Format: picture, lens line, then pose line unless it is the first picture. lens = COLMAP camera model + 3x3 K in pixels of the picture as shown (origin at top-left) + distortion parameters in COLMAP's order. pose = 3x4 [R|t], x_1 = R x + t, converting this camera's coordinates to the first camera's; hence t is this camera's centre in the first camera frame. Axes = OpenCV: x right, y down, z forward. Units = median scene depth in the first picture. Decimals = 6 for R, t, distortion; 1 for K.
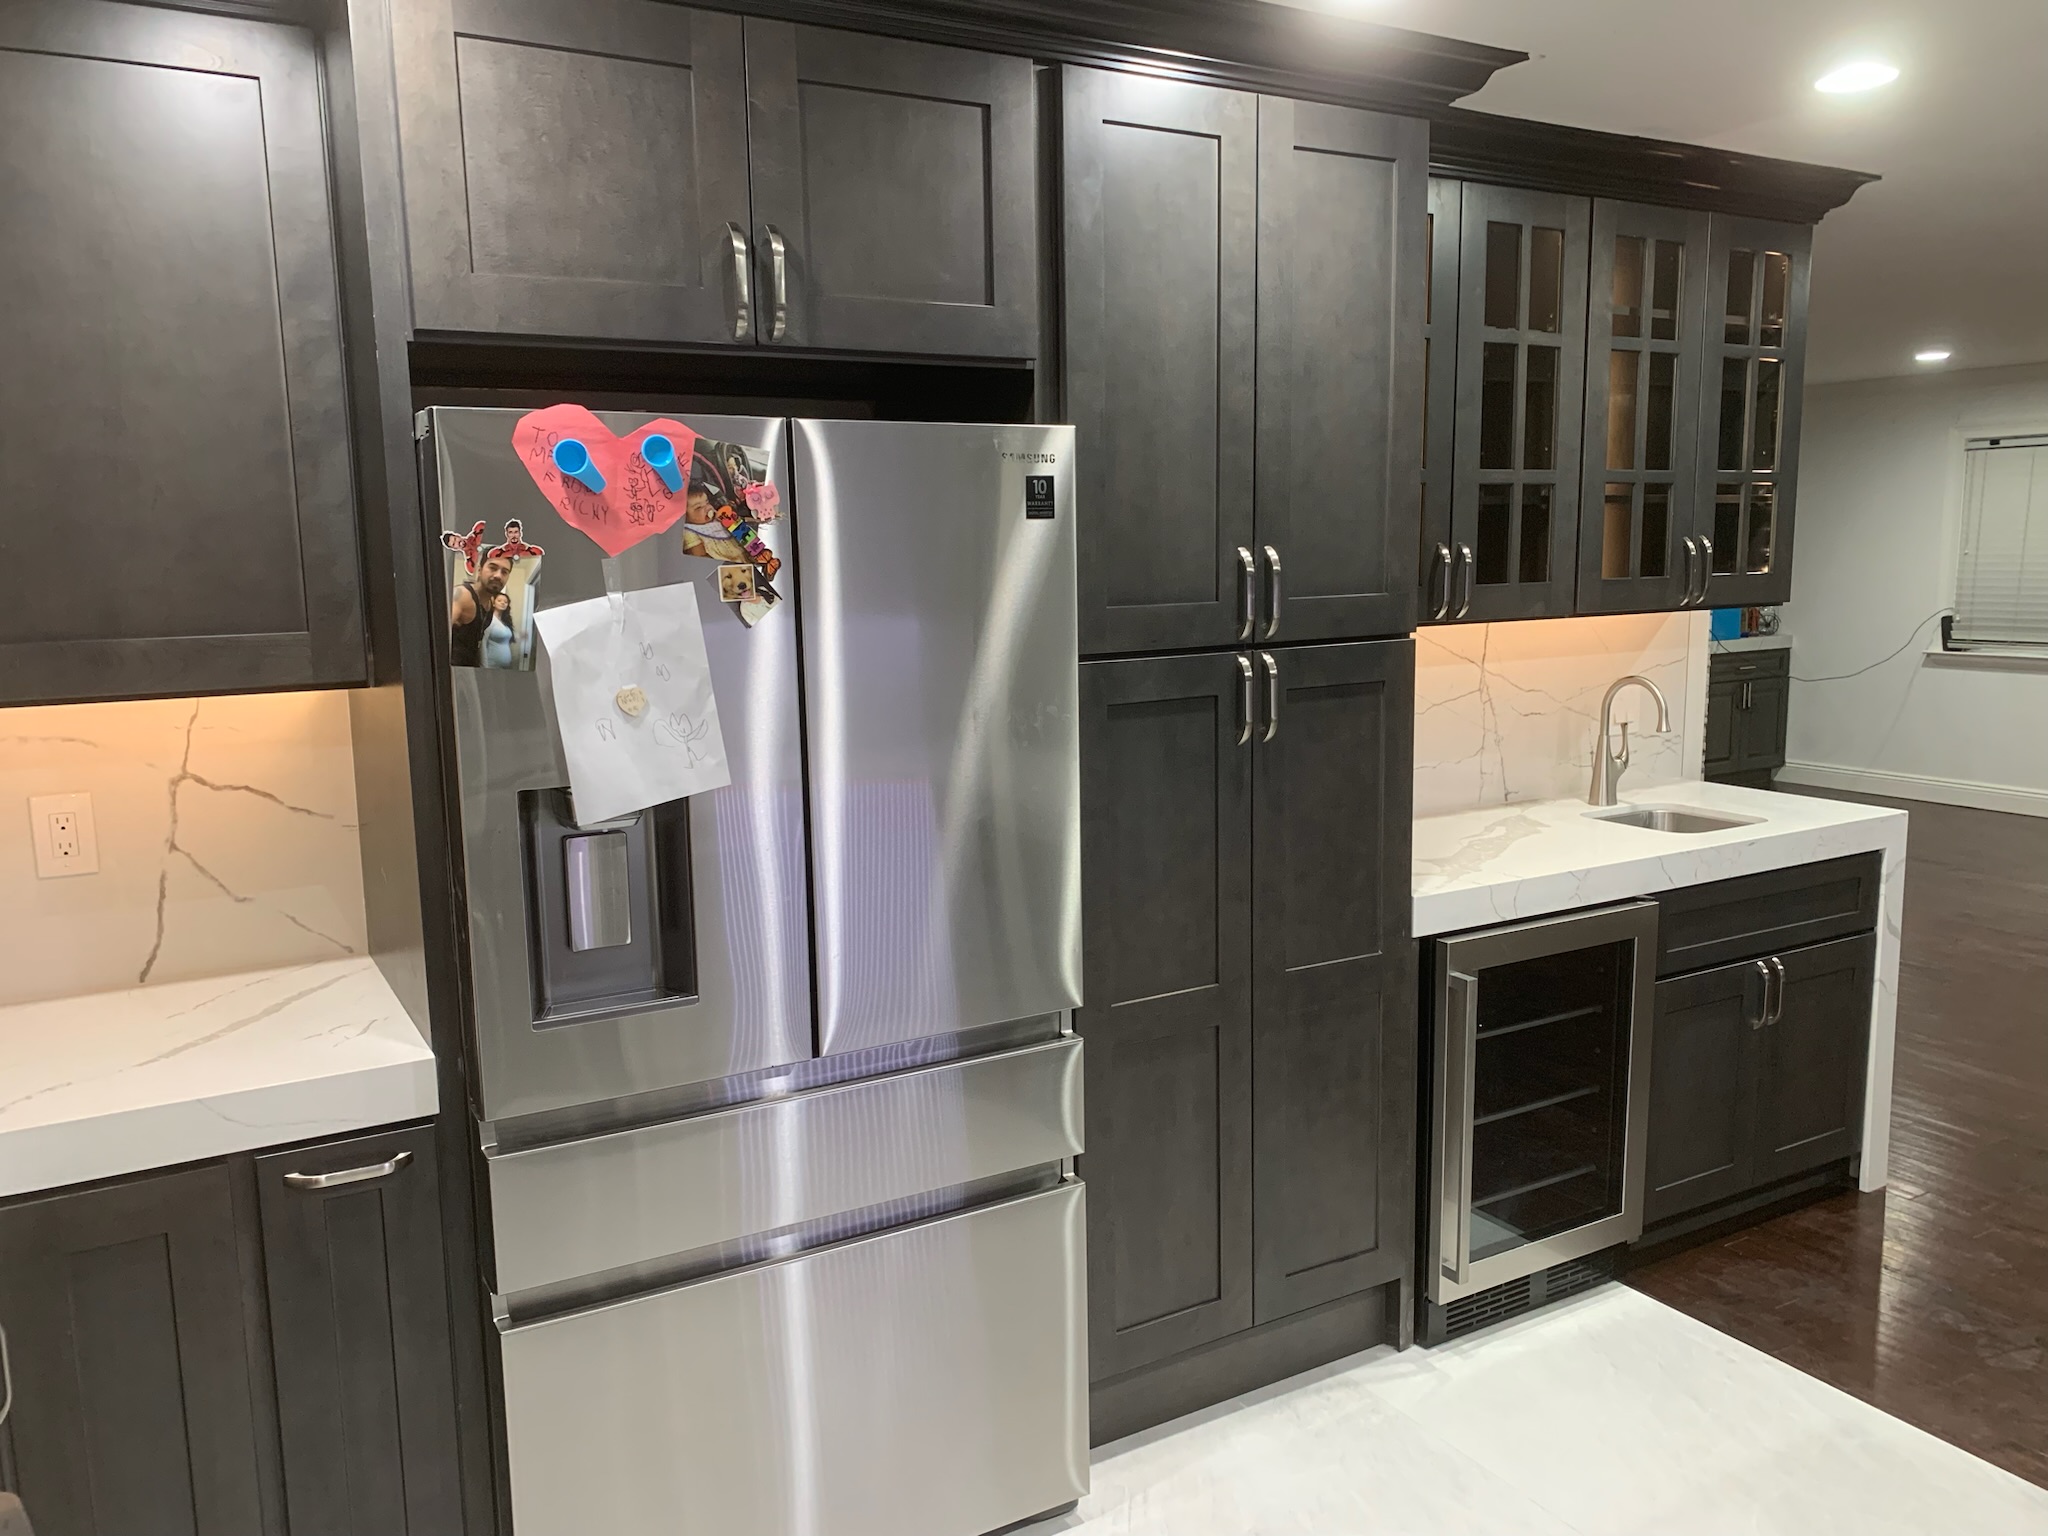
lens RADIAL K [[1530.0, 0, 1023.3], [0, 1530.0, 768.9], [0, 0, 1]] dist [-0.005811, -0.026270]
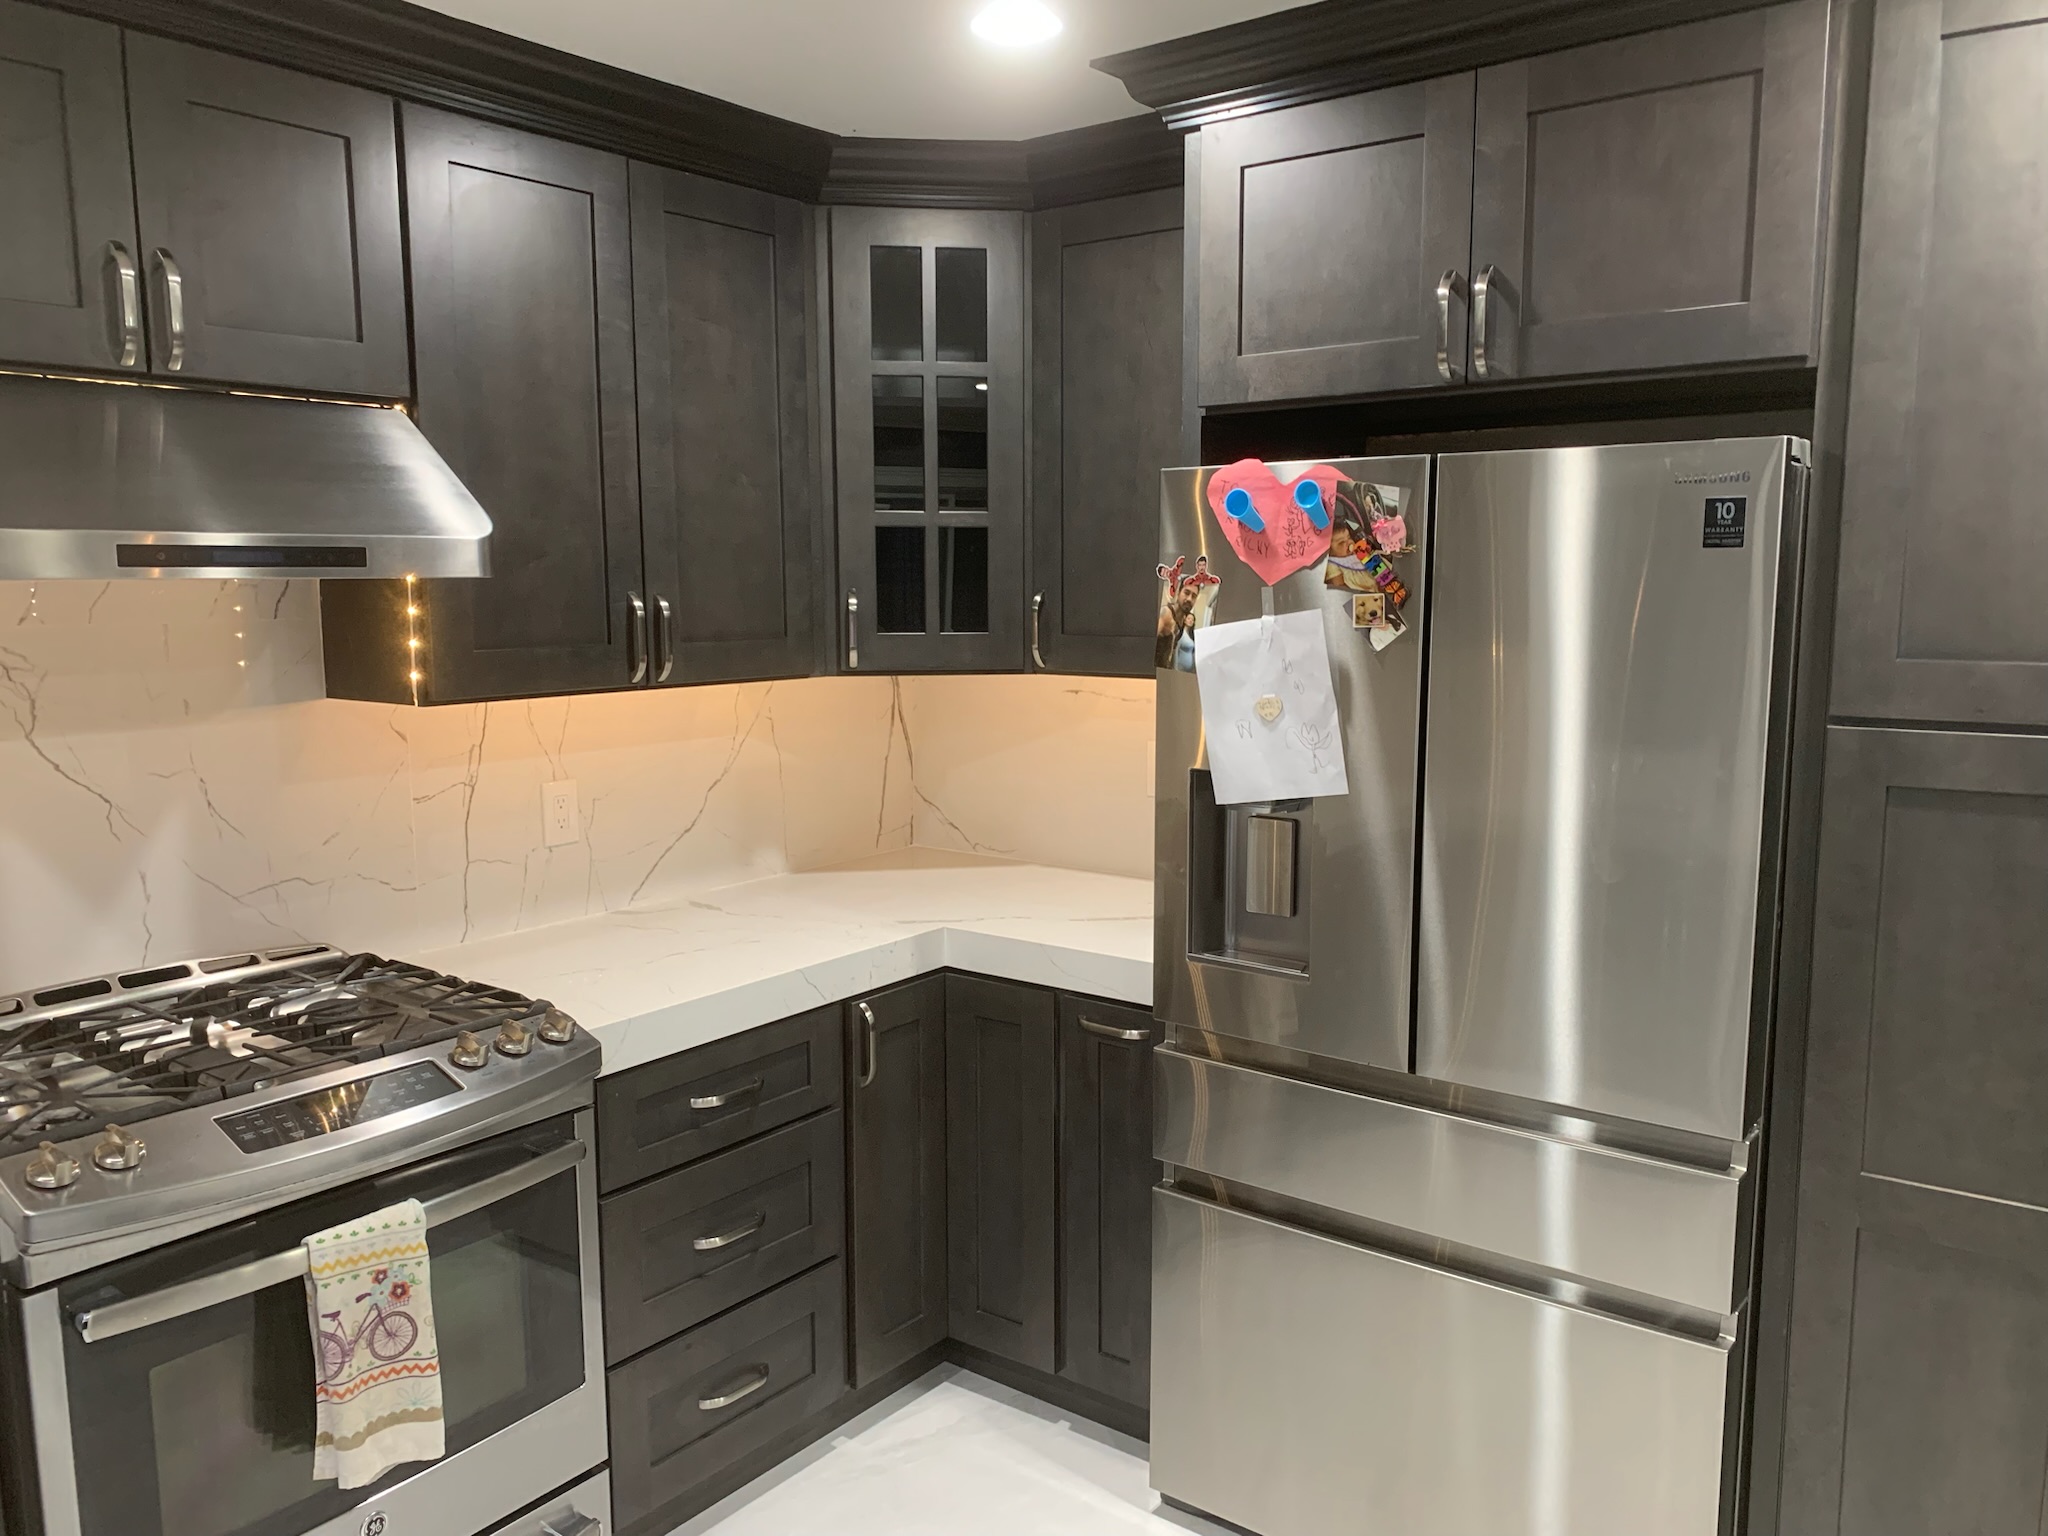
lens RADIAL K [[1530.0, 0, 1027.4], [0, 1530.0, 760.4], [0, 0, 1]] dist [-0.005811, -0.026270]
pose [[0.405727, 0.120686, -0.905991, 0.729770], [-0.128070, 0.988972, 0.074386, -0.067666], [0.904977, 0.085850, 0.416709, 0.343722]]
